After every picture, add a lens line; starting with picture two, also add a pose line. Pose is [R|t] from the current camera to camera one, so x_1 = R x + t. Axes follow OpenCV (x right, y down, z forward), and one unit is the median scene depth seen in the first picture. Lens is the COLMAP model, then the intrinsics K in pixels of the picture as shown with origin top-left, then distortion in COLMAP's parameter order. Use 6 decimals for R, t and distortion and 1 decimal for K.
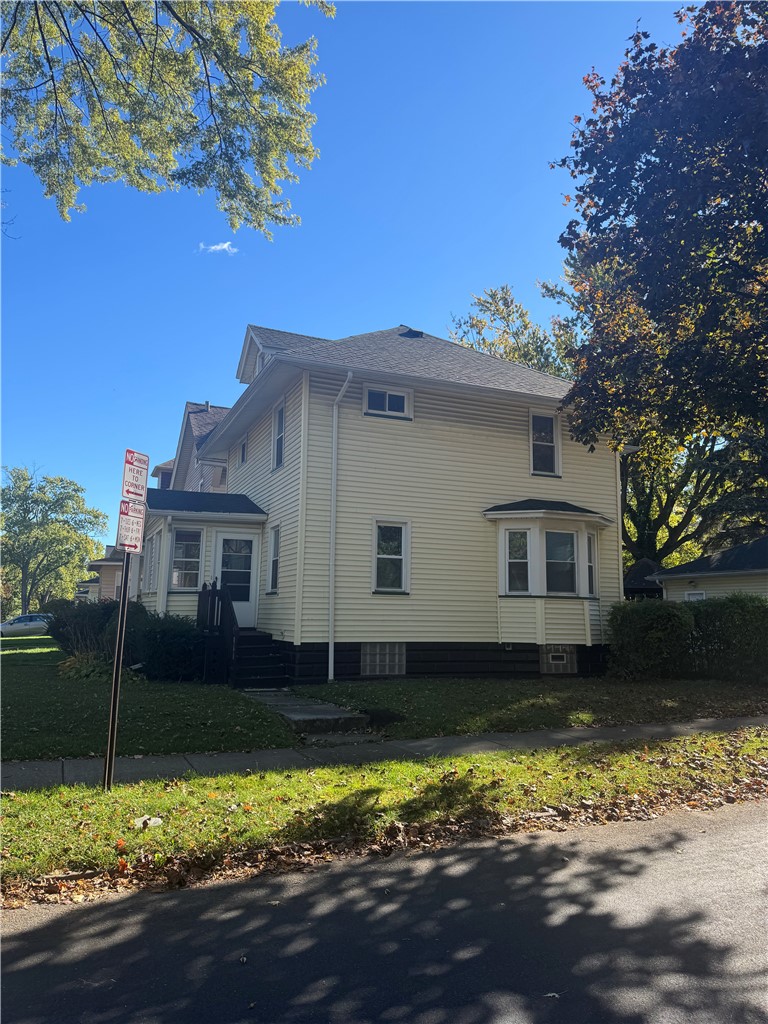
lens RADIAL K [[700.6, 0, 384.0], [0, 700.6, 512.0], [0, 0, 1]] dist [0.006761, 0.000653]
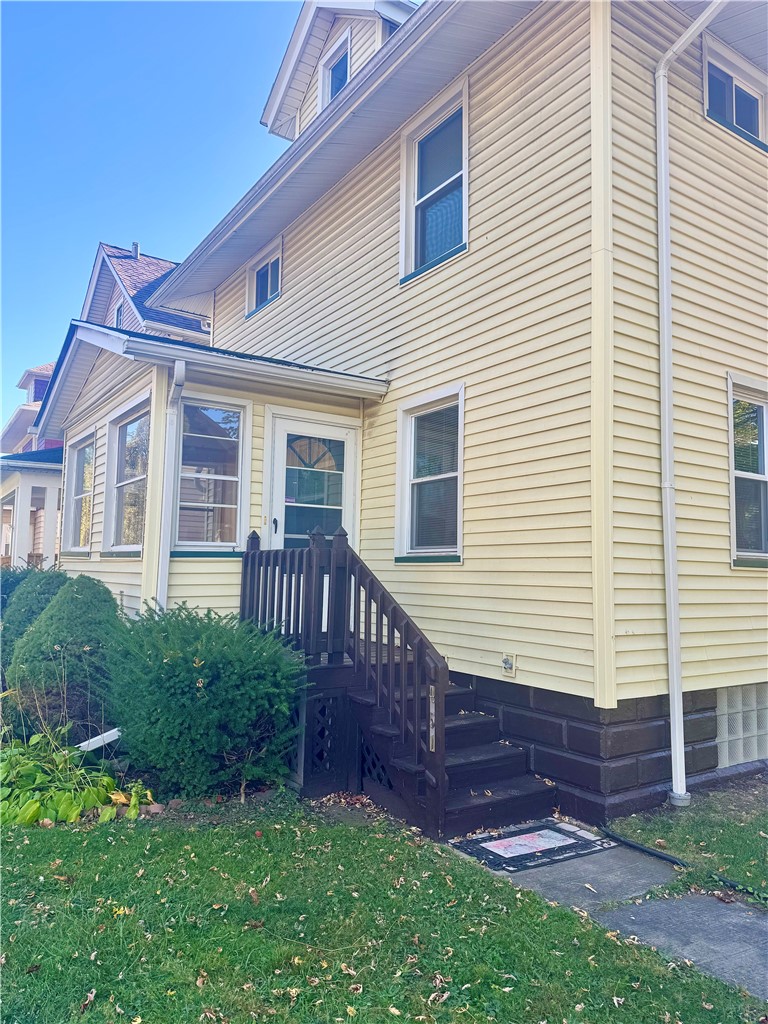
lens RADIAL K [[771.8, 0, 385.8], [0, 771.8, 519.2], [0, 0, 1]] dist [0.101964, -0.148806]
pose [[0.990530, 0.018228, 0.136084, -0.240218], [-0.028288, 0.996977, 0.072361, 0.056725], [-0.134354, -0.075525, 0.988051, 0.520408]]
